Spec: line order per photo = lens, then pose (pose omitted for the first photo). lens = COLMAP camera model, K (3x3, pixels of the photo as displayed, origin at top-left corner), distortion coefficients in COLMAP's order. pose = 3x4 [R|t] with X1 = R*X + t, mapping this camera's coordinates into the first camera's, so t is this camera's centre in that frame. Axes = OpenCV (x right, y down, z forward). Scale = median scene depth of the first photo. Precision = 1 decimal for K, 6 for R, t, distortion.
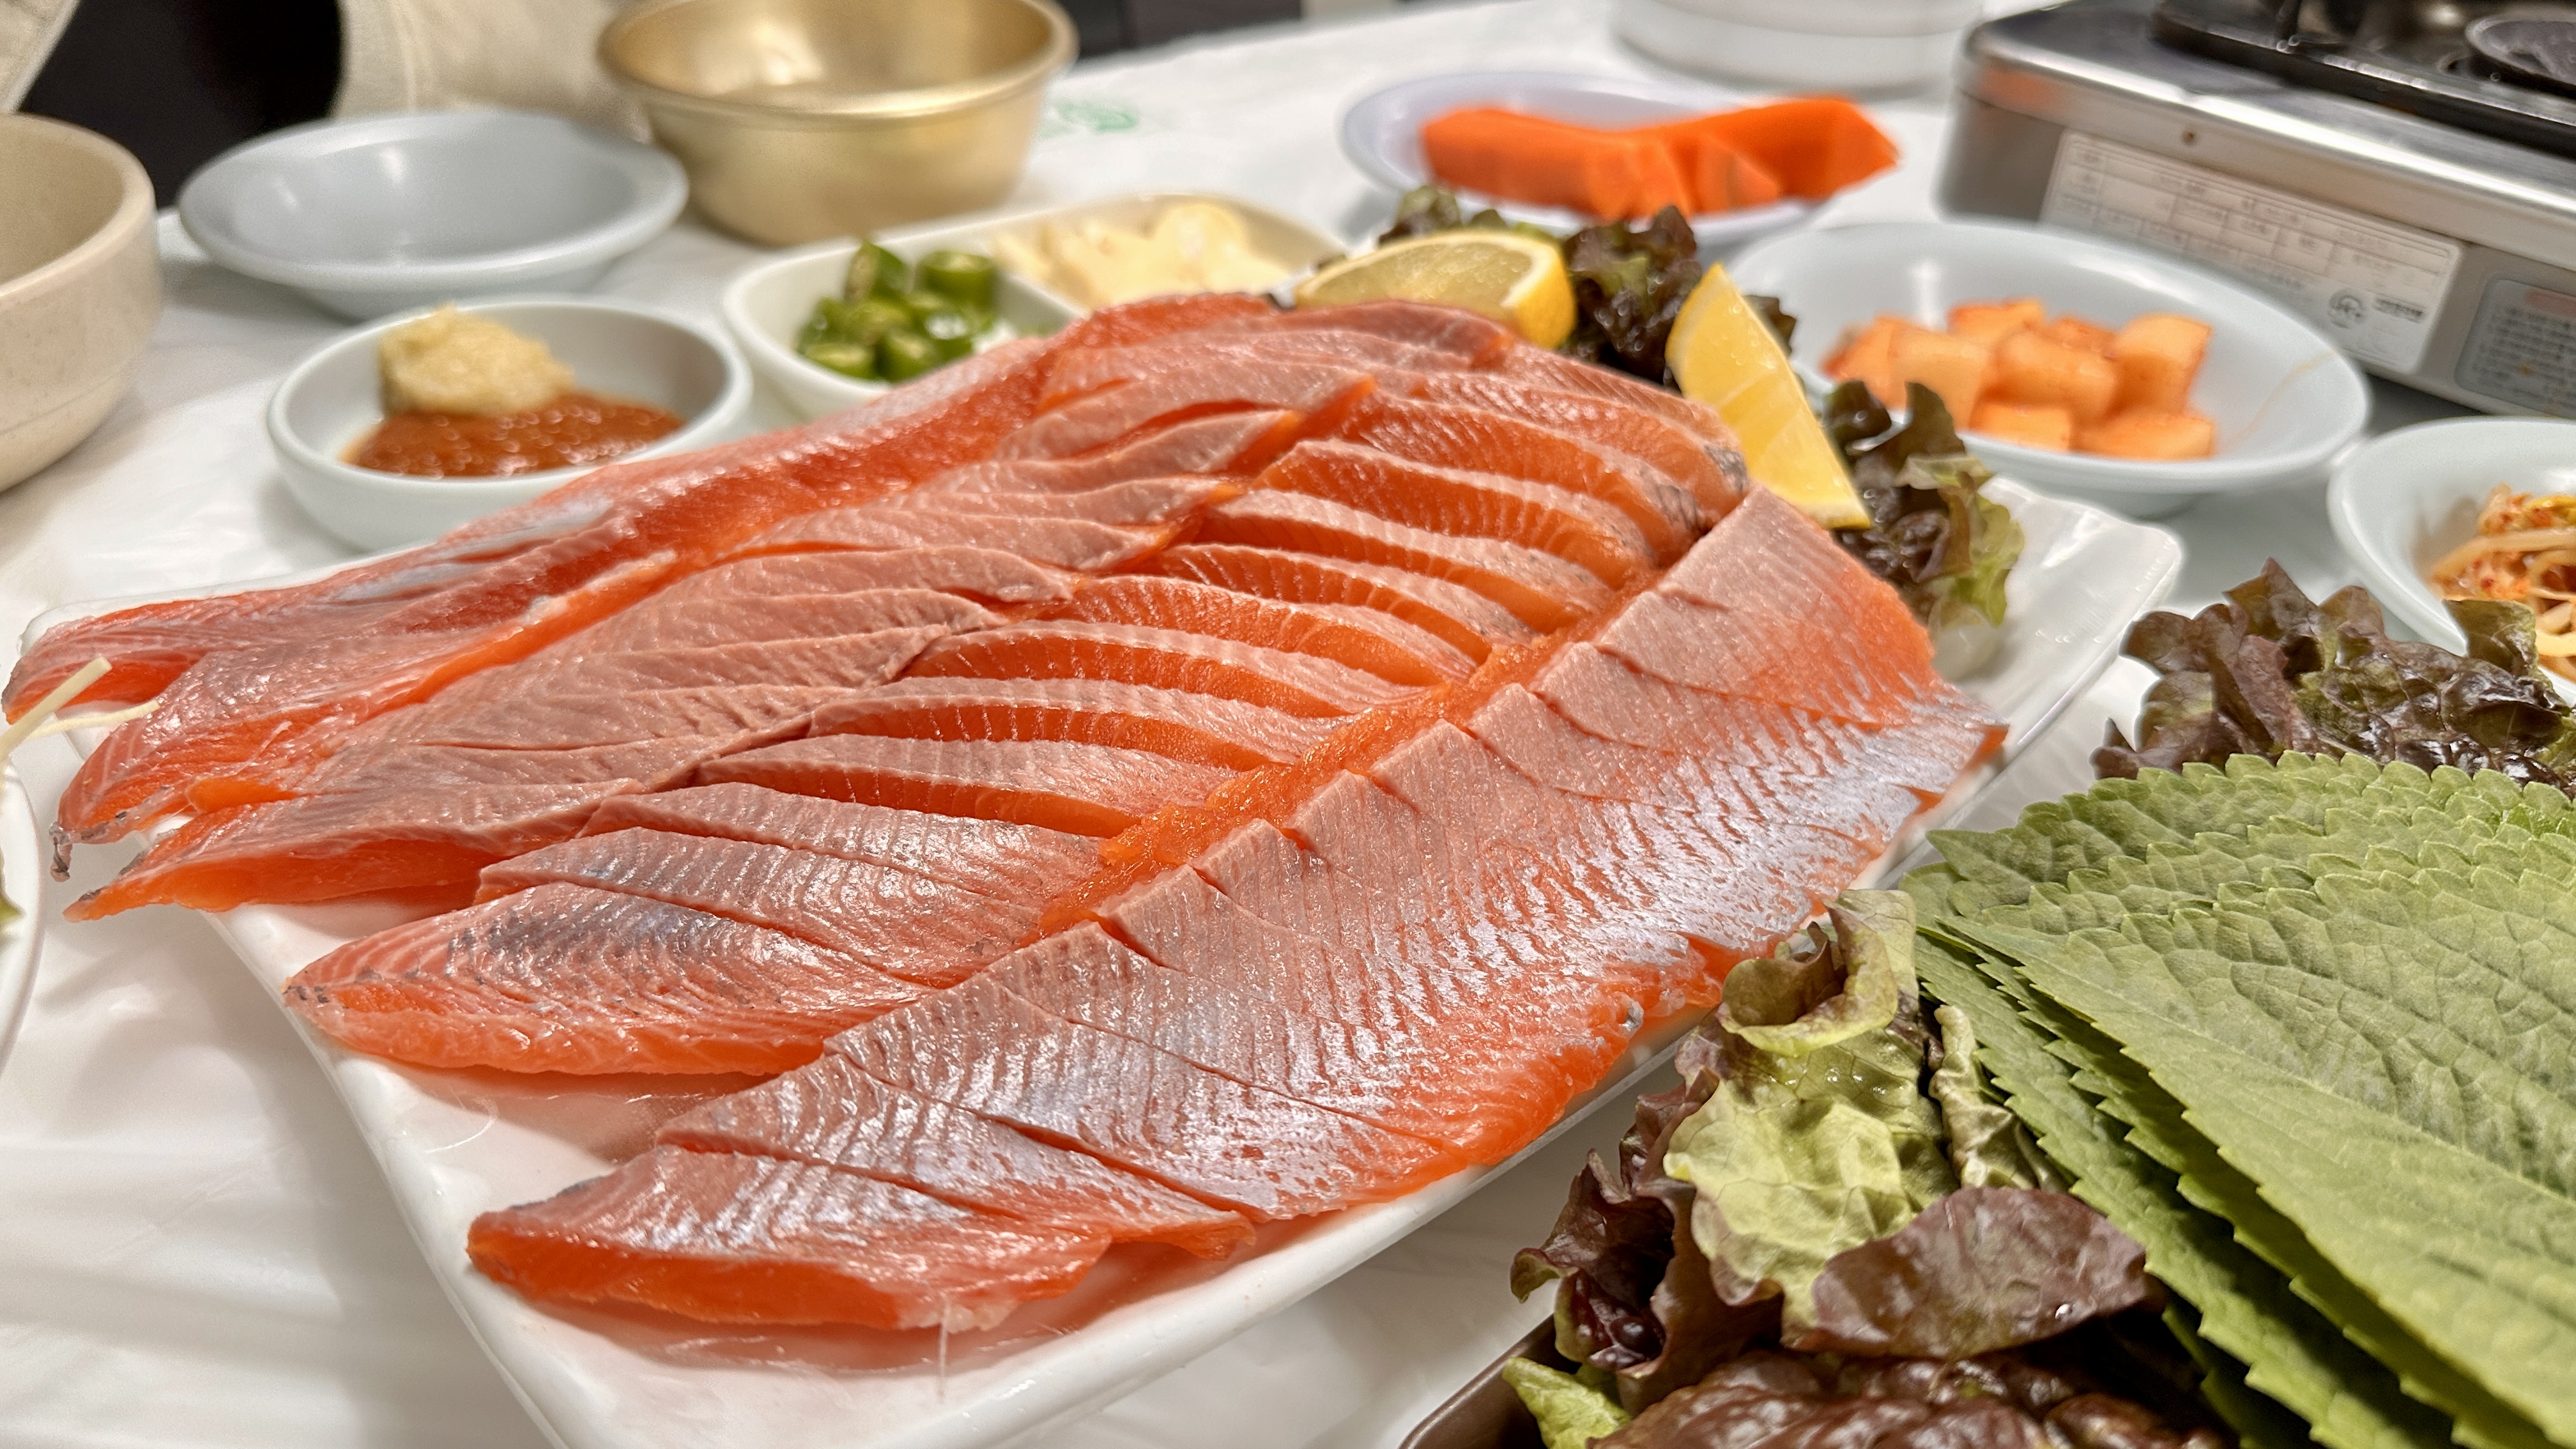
lens RADIAL K [[1922.3, 0, 1314.8], [0, 1922.3, 670.8], [0, 0, 1]] dist [0.006056, -0.068302]
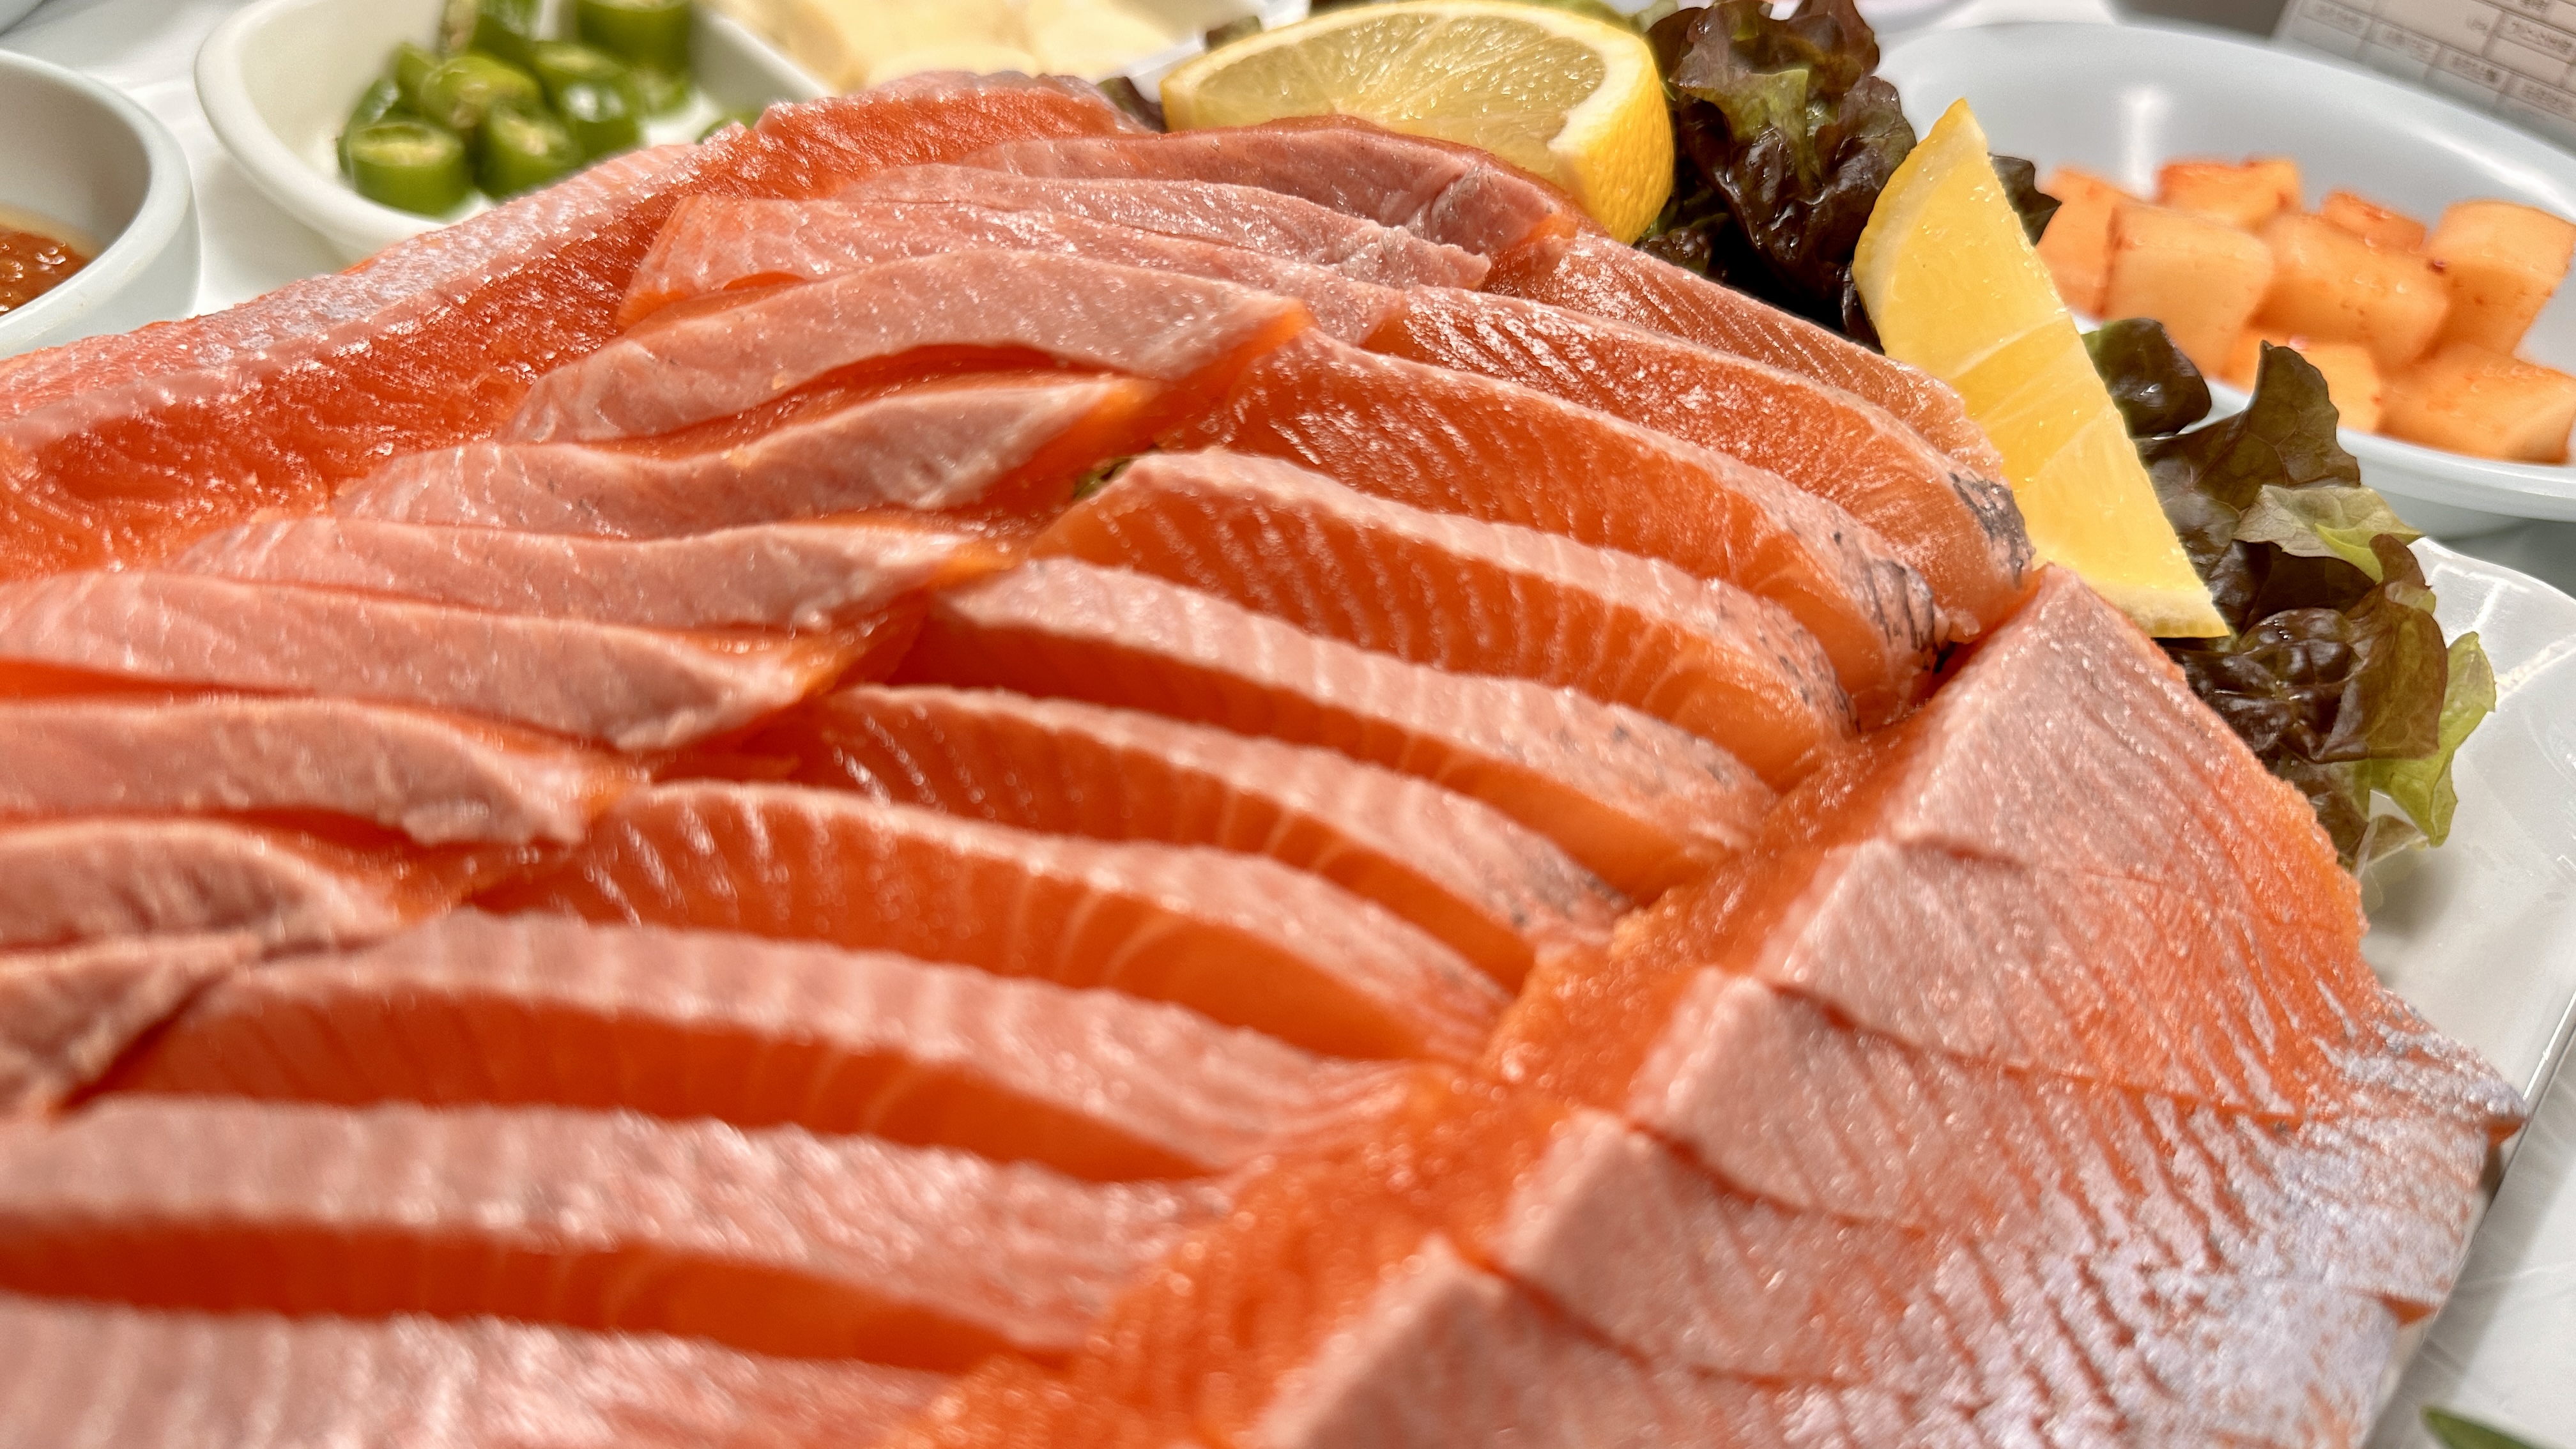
lens RADIAL K [[1922.3, 0, 1307.8], [0, 1922.3, 725.7], [0, 0, 1]] dist [0.006056, -0.068302]
pose [[0.996996, 0.043504, 0.064088, 0.006103], [-0.052693, 0.987359, 0.149485, -0.134219], [-0.056775, -0.152413, 0.986685, 0.565708]]
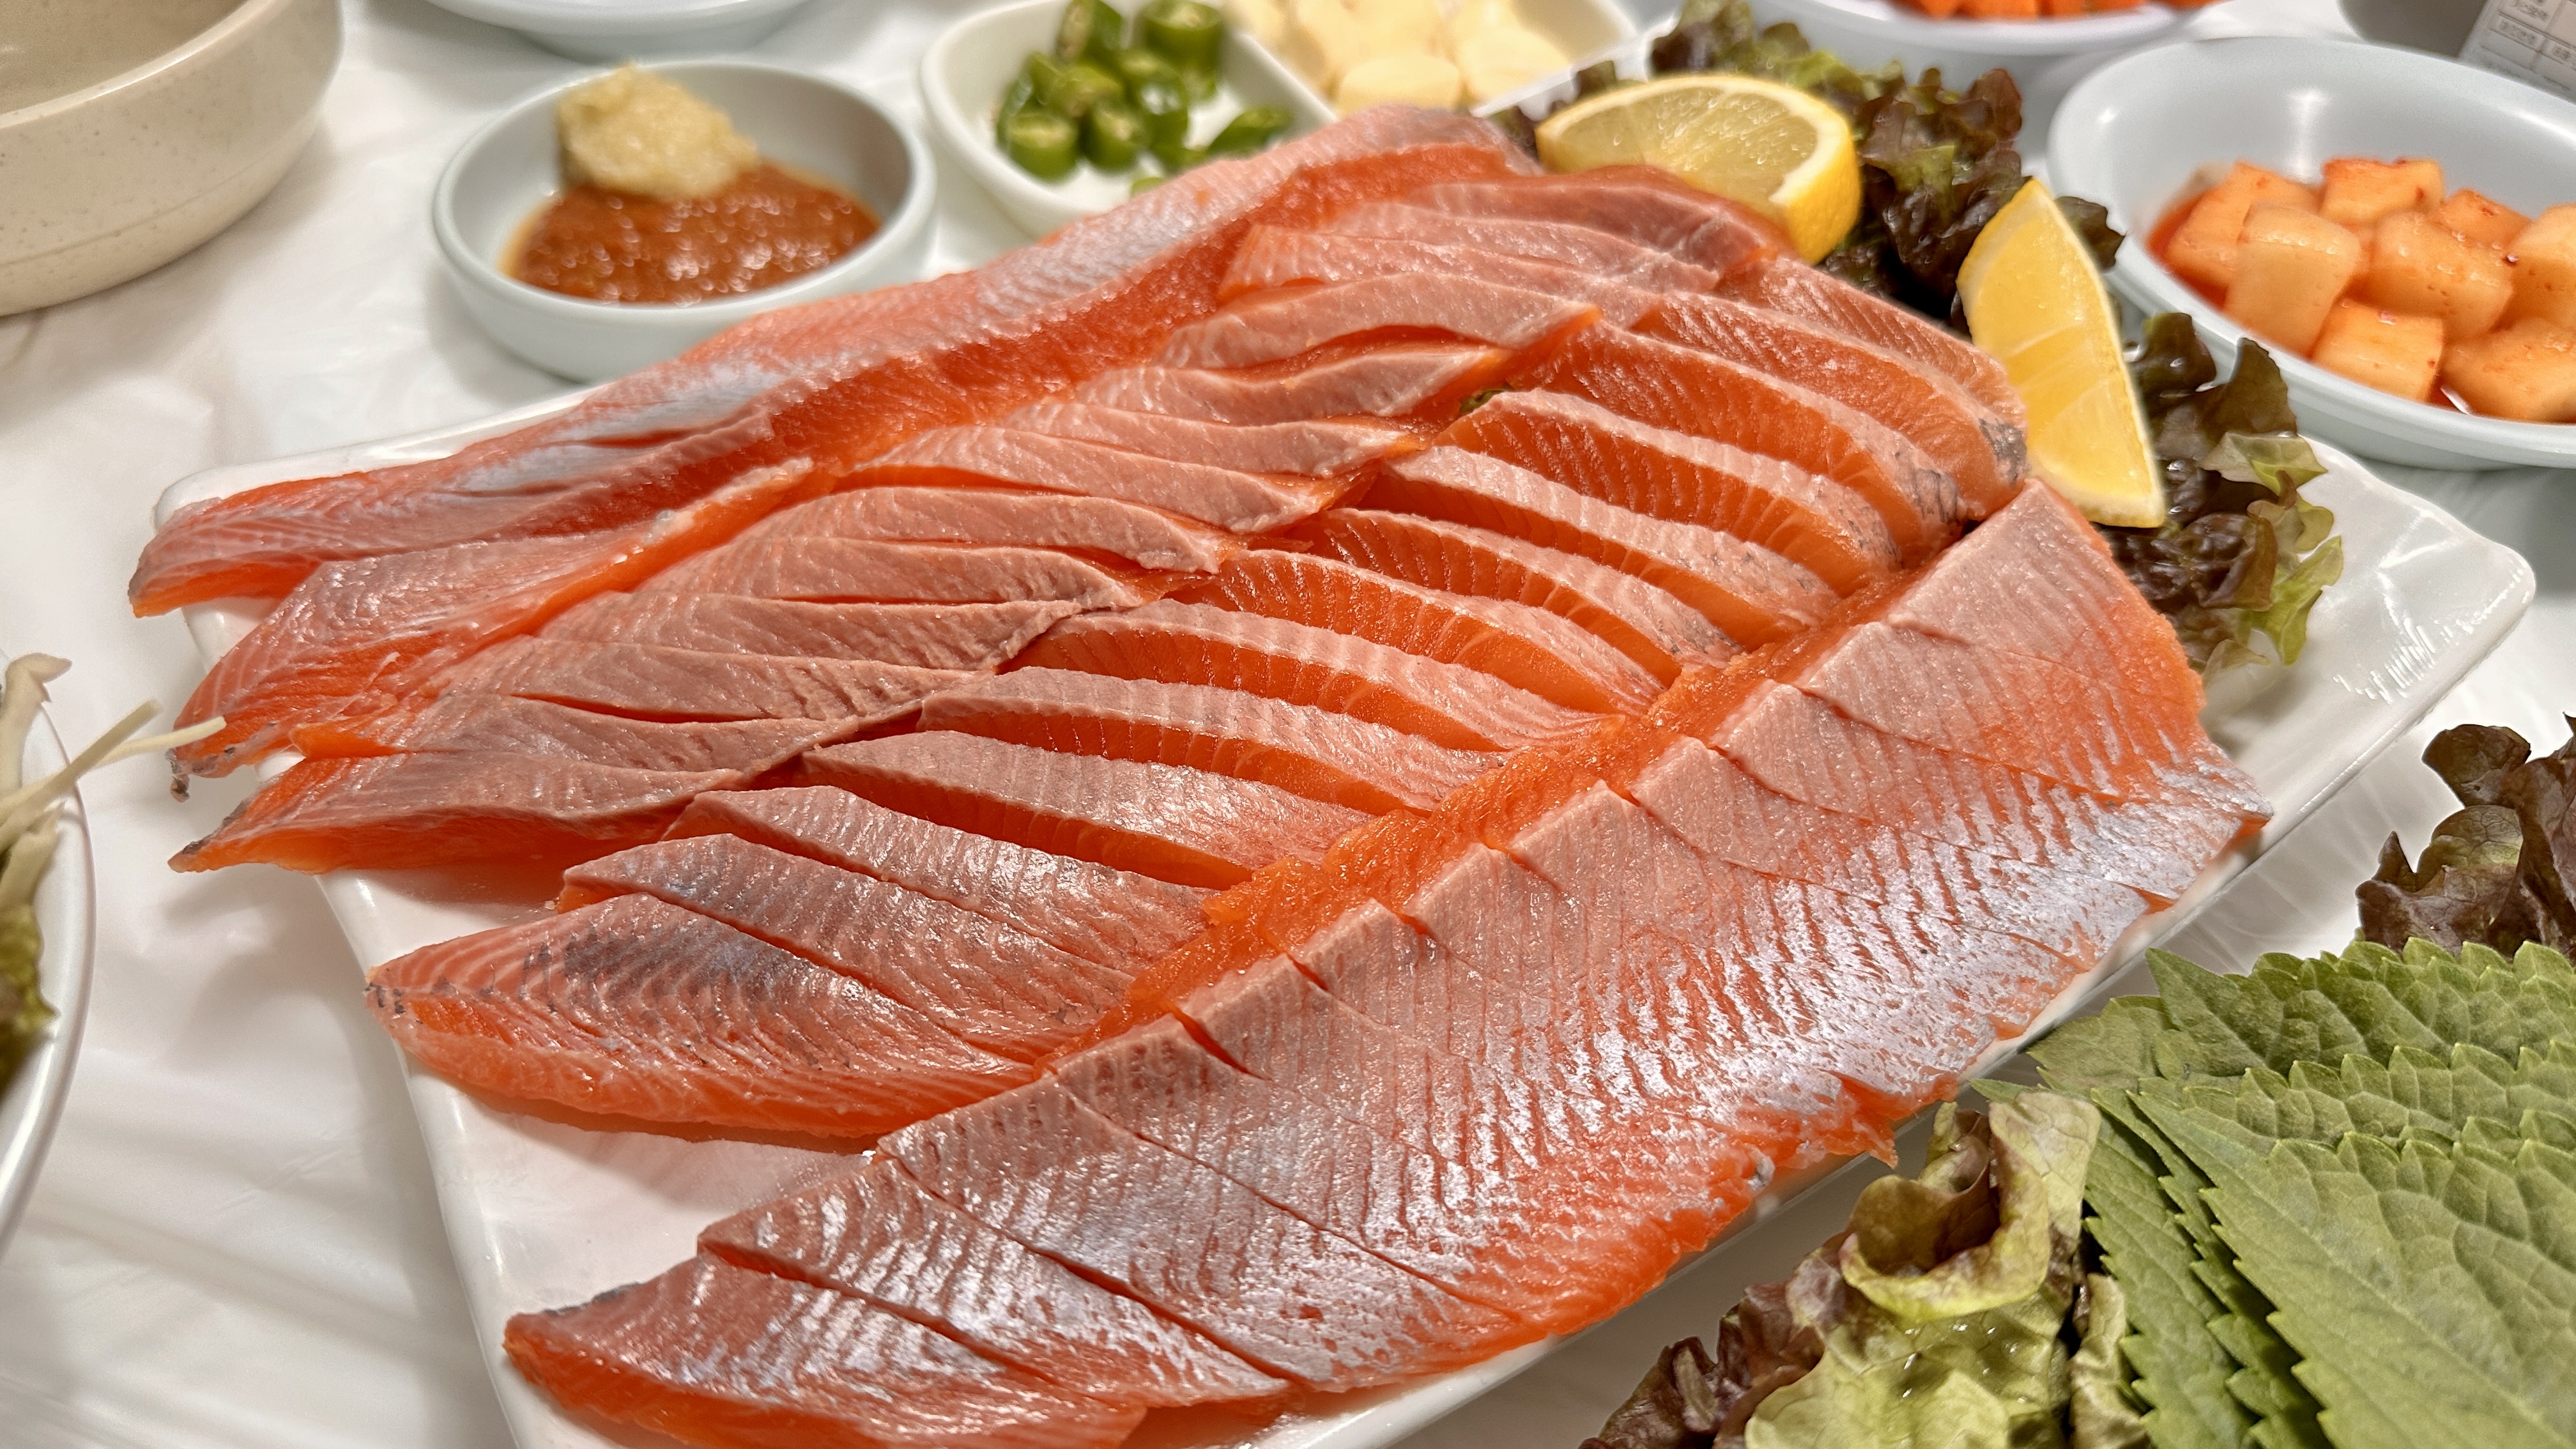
lens RADIAL K [[1922.3, 0, 1290.1], [0, 1922.3, 714.7], [0, 0, 1]] dist [0.006056, -0.068302]
pose [[0.983951, 0.119654, -0.132373, 0.034625], [-0.085212, 0.966881, 0.240584, -0.191396], [0.156776, -0.225444, 0.961559, 0.118811]]
